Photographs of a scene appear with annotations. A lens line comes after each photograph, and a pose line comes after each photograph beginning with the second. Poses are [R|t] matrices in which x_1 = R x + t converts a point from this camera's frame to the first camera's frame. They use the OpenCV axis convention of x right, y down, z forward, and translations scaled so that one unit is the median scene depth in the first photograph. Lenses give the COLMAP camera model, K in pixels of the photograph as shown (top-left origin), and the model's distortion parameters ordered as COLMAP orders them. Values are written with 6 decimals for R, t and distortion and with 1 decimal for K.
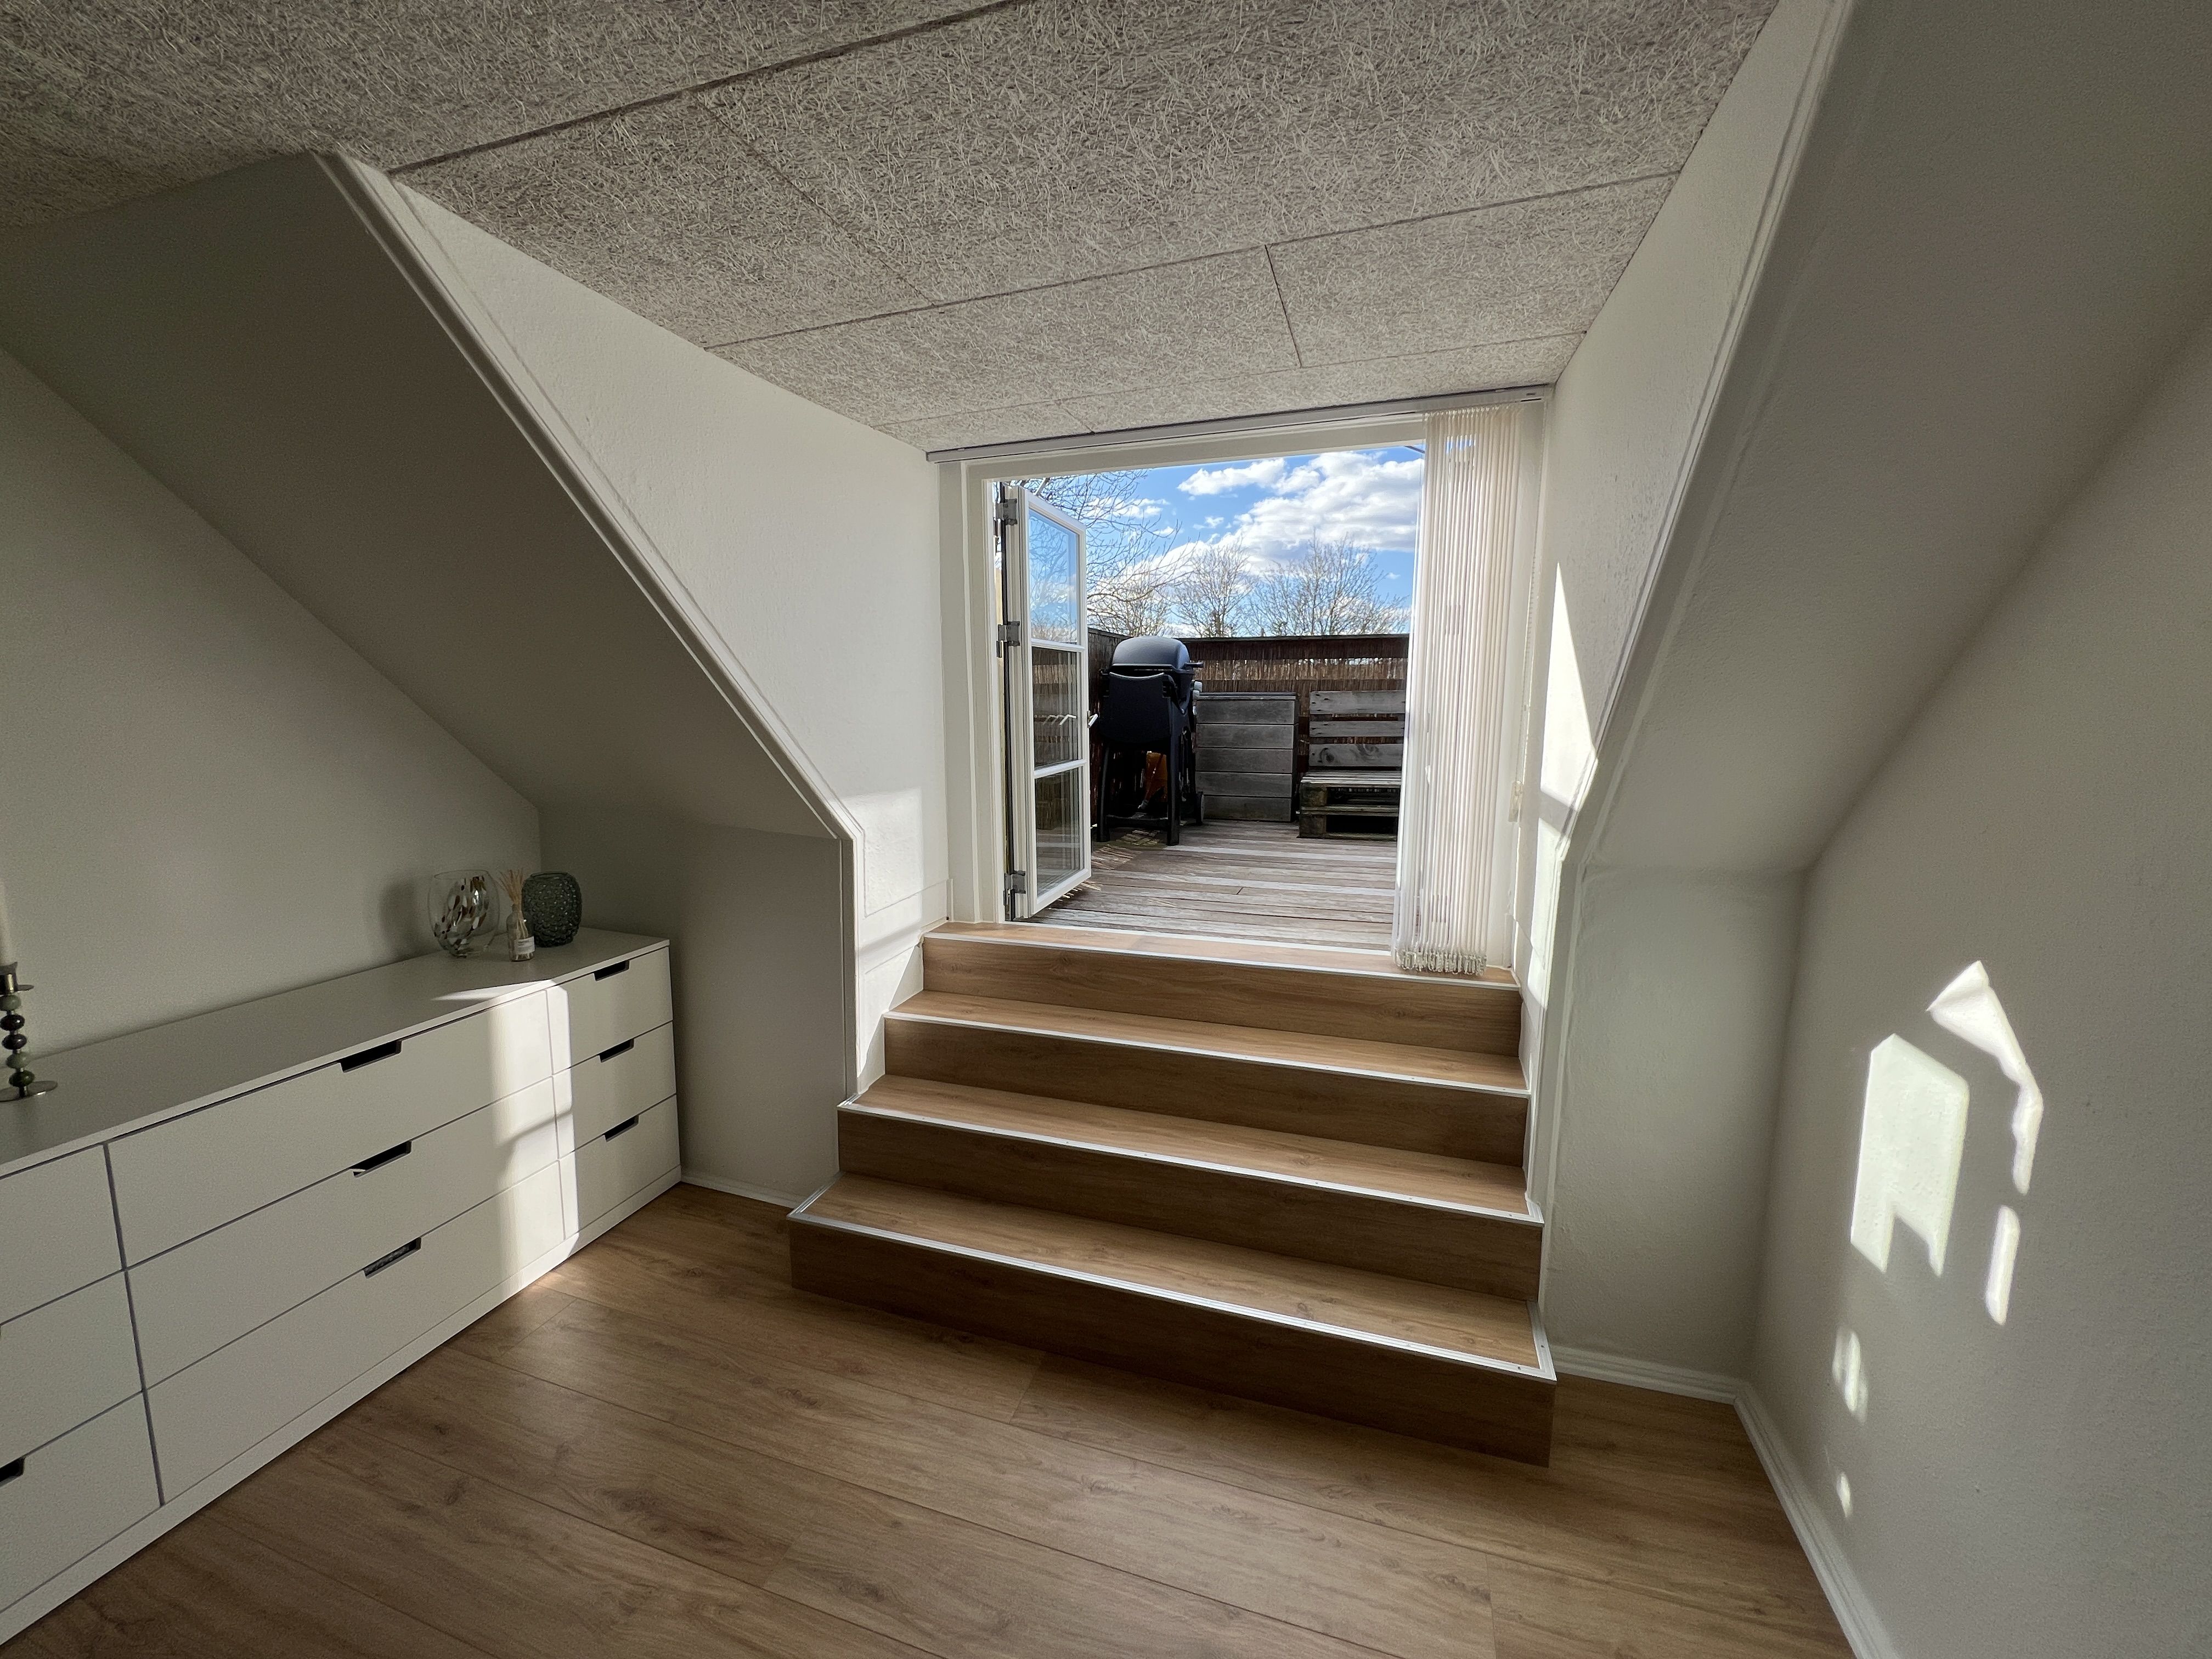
lens RADIAL K [[885.0, 0, 1106.0], [0, 885.0, 829.5], [0, 0, 1]] dist [0.001779, 0.000227]
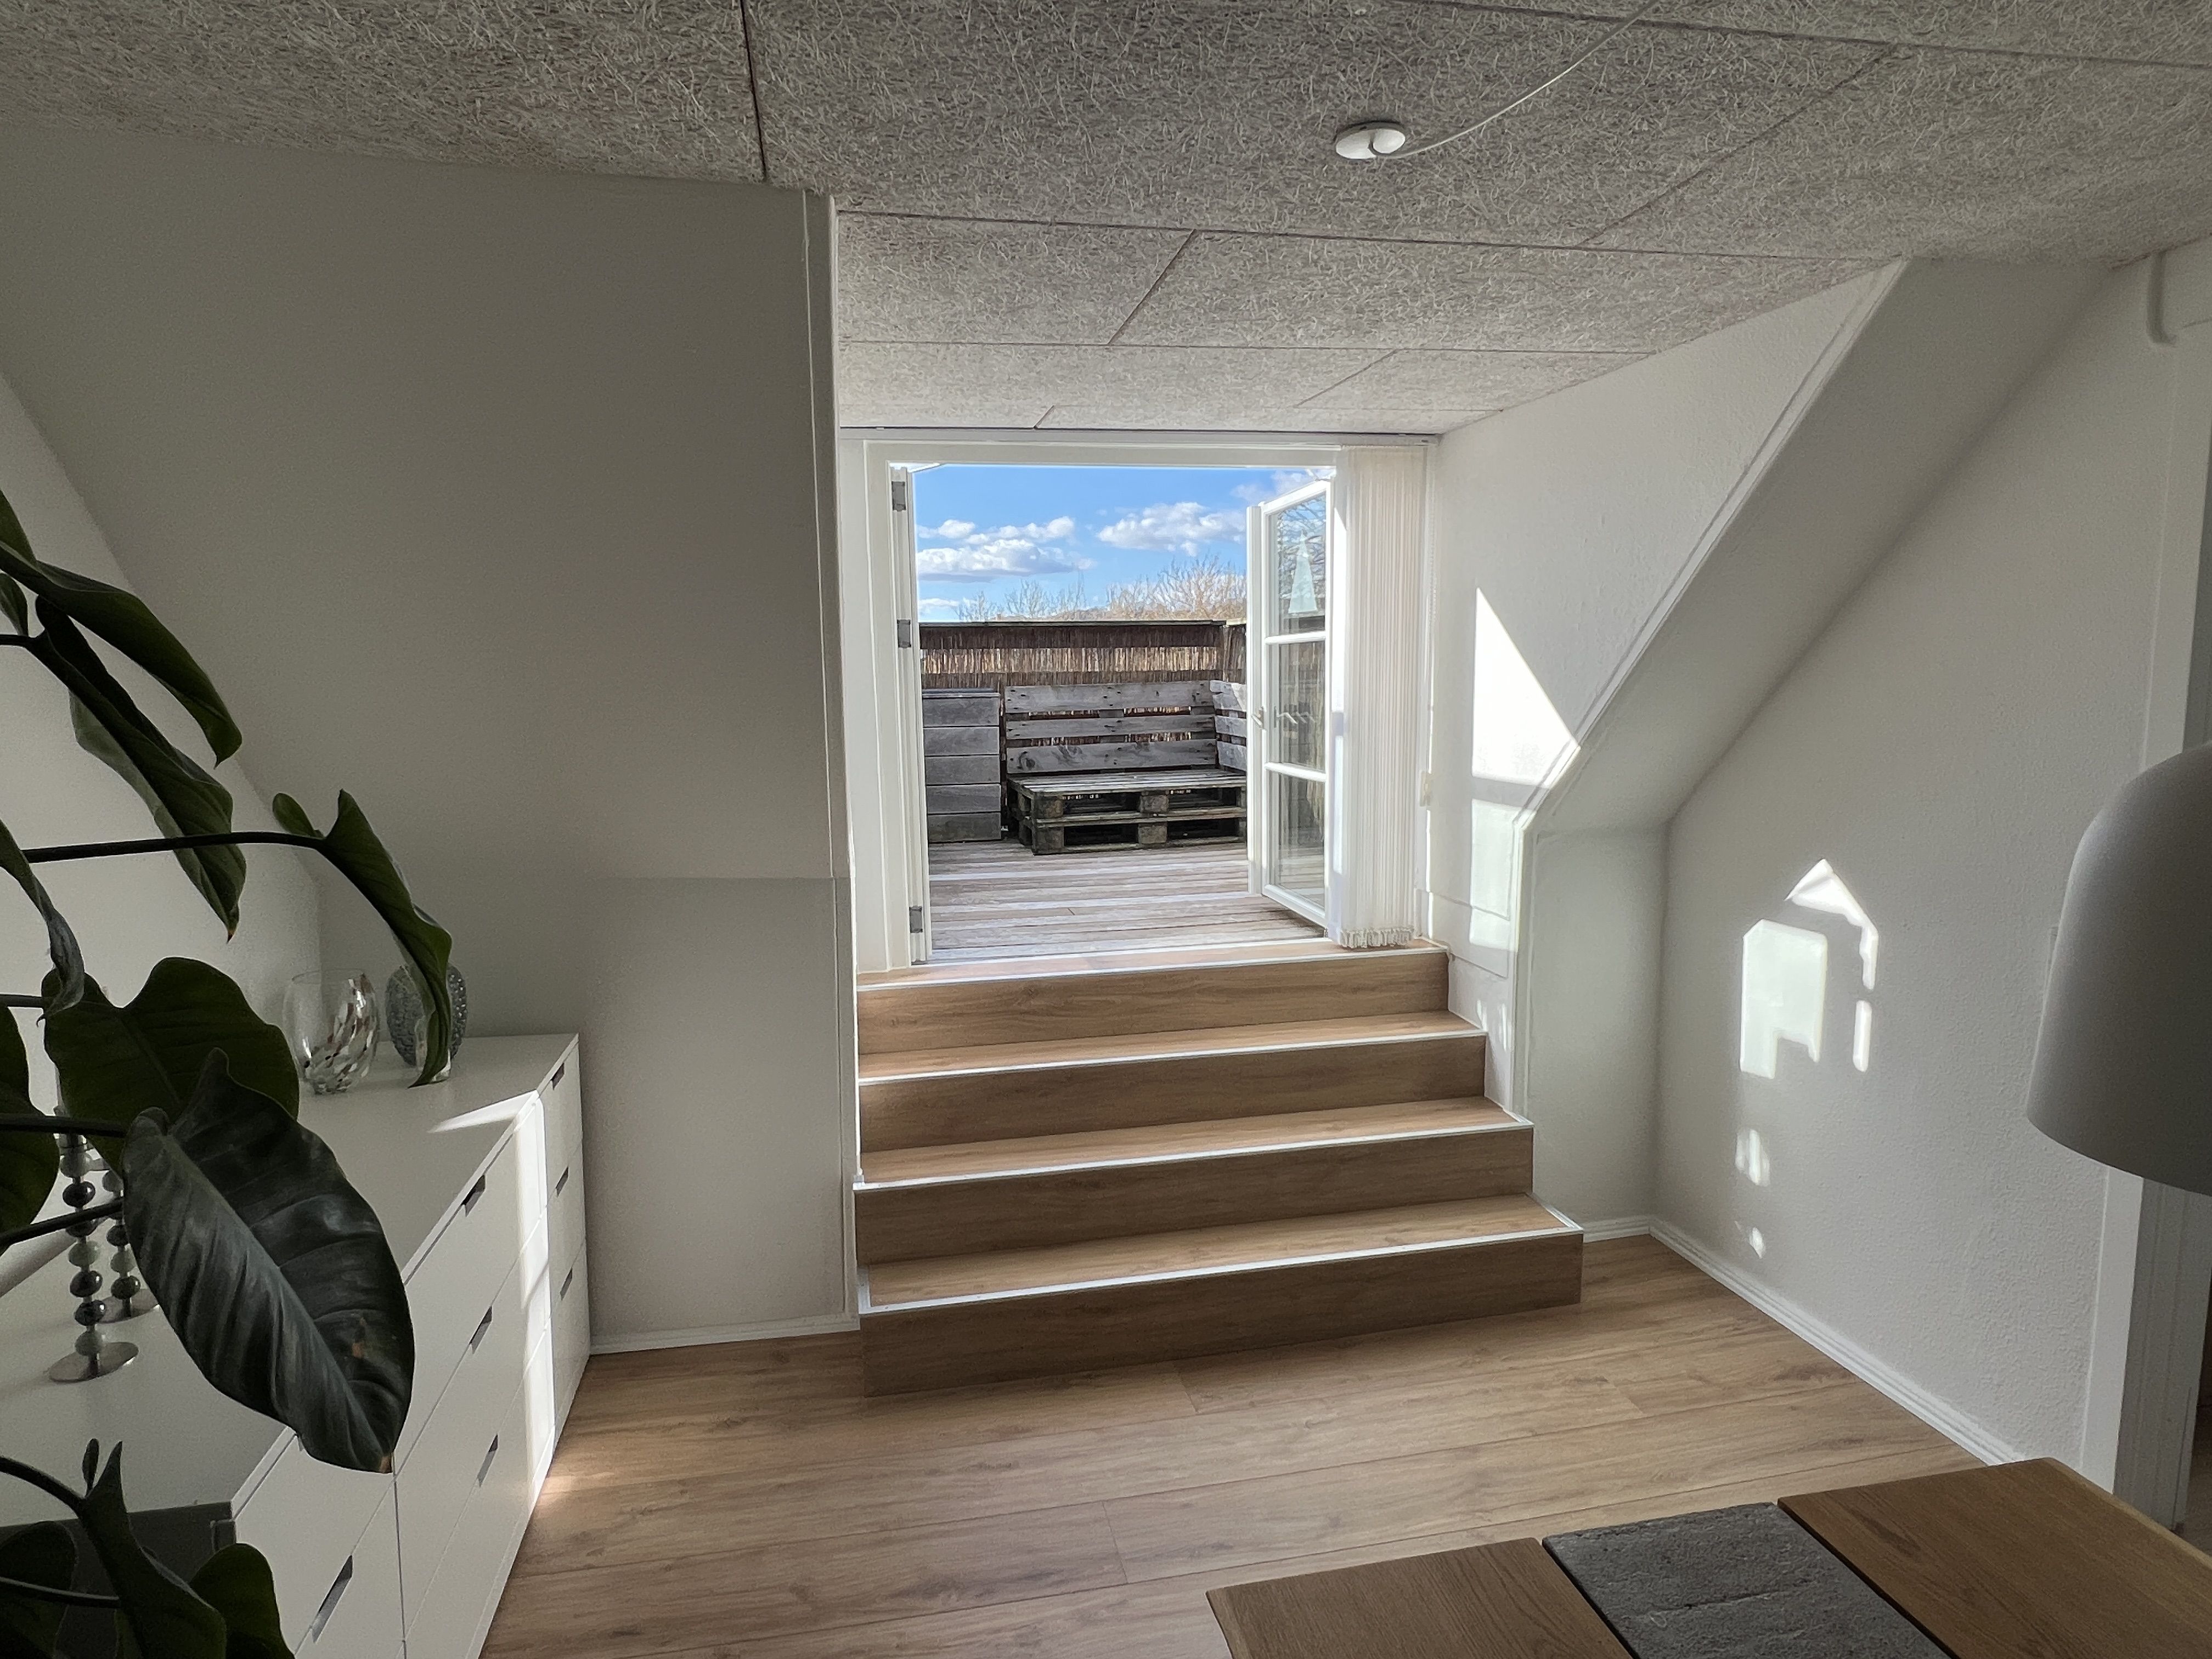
lens RADIAL K [[1220.5, 0, 1097.4], [0, 1220.5, 836.7], [0, 0, 1]] dist [0.010672, 0.000178]
pose [[0.869603, -0.076971, 0.487715, -0.695608], [0.088732, 0.996055, -0.001014, -0.005628], [-0.485713, 0.044157, 0.873002, -0.173709]]
